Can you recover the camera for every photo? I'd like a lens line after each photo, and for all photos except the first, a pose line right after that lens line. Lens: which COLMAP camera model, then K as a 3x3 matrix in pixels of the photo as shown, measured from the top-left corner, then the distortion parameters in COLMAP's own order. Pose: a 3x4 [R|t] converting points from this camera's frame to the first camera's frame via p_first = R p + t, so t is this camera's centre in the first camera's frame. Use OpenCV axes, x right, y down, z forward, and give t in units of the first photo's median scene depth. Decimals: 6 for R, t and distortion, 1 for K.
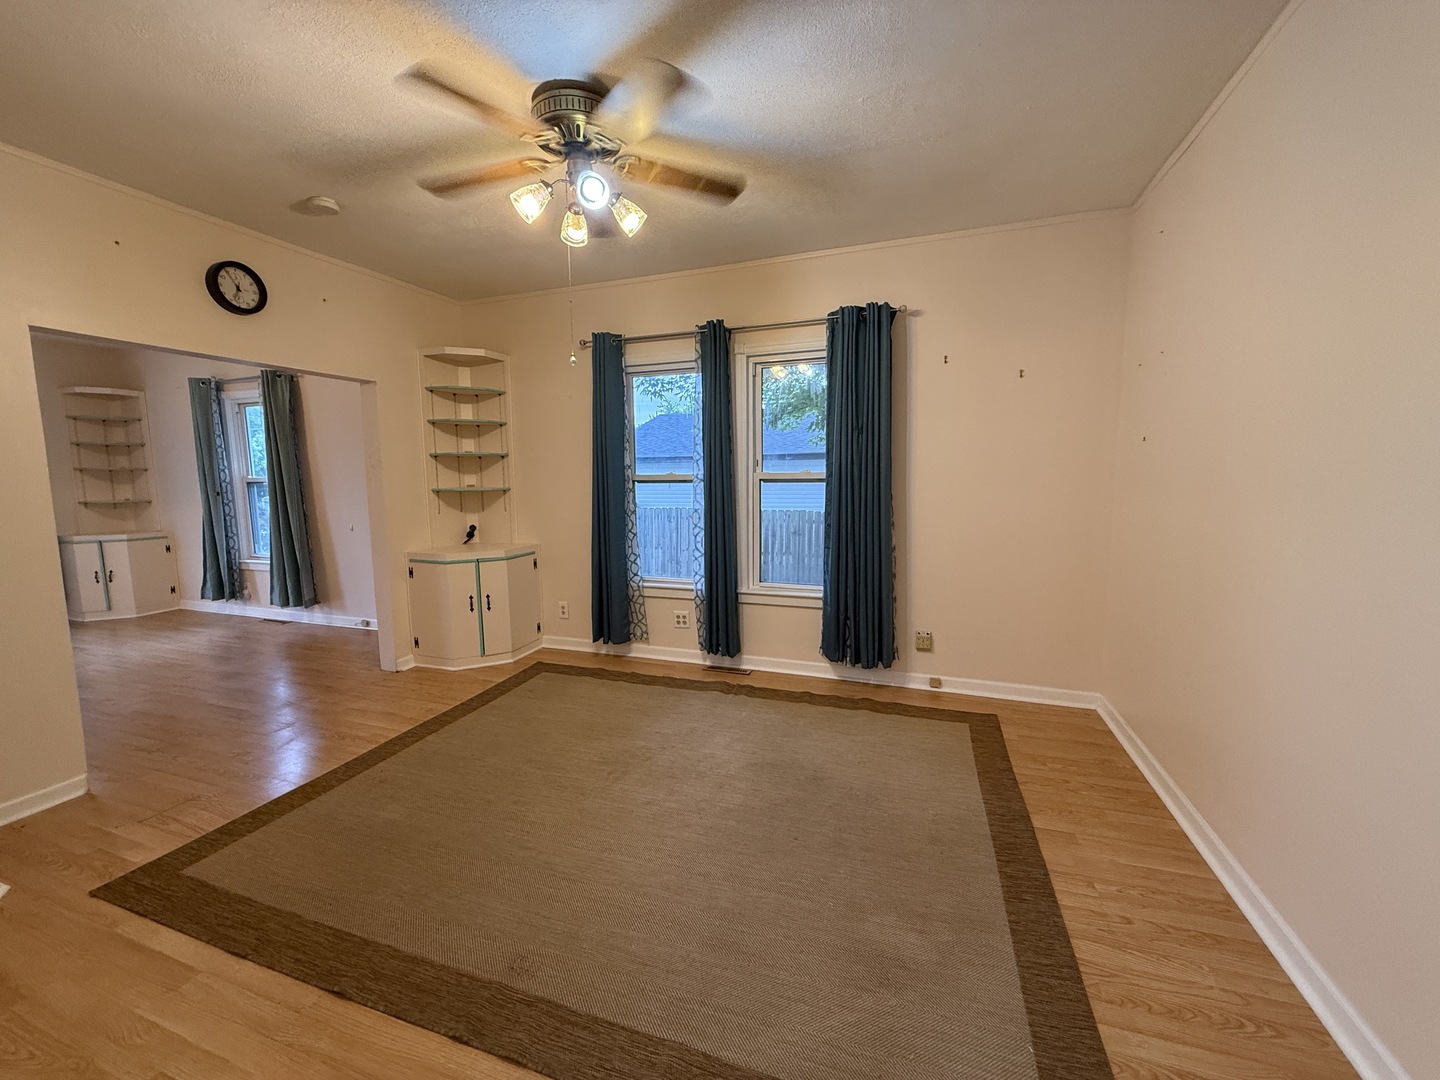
lens RADIAL K [[571.7, 0, 720.1], [0, 571.7, 541.6], [0, 0, 1]] dist [-0.000119, -0.000342]
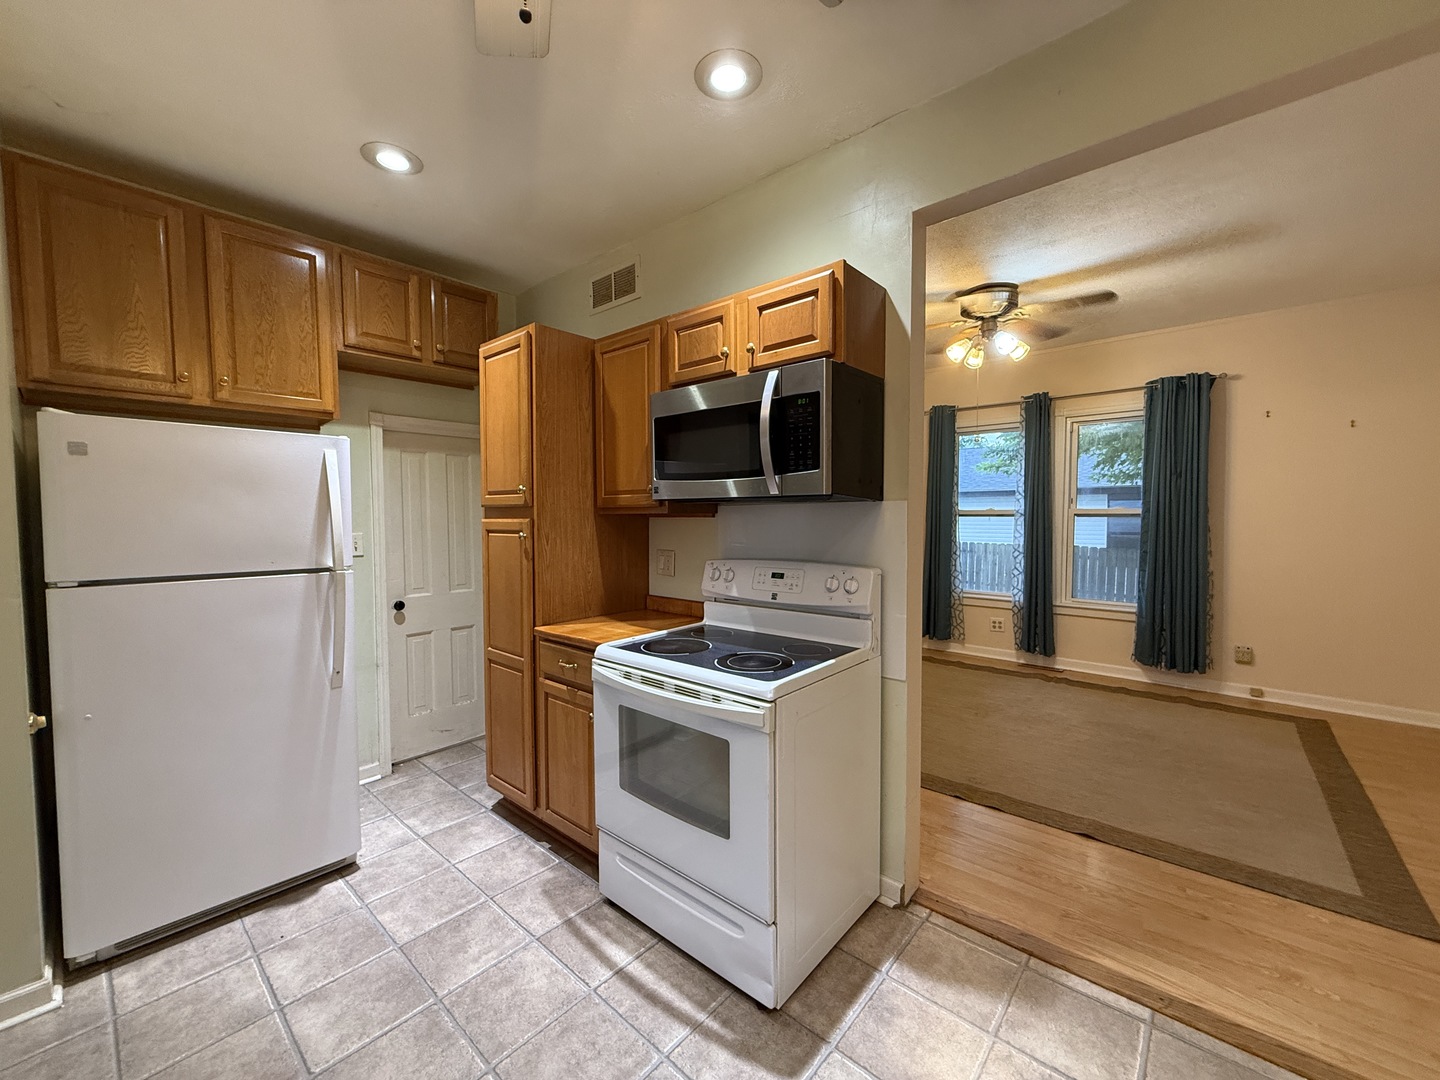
lens RADIAL K [[571.7, 0, 719.5], [0, 571.7, 542.9], [0, 0, 1]] dist [-0.000119, -0.000342]
pose [[0.929765, 0.023116, -0.367427, -0.187169], [-0.044147, 0.997826, -0.048935, 0.047447], [0.365497, 0.061718, 0.928764, -0.422664]]
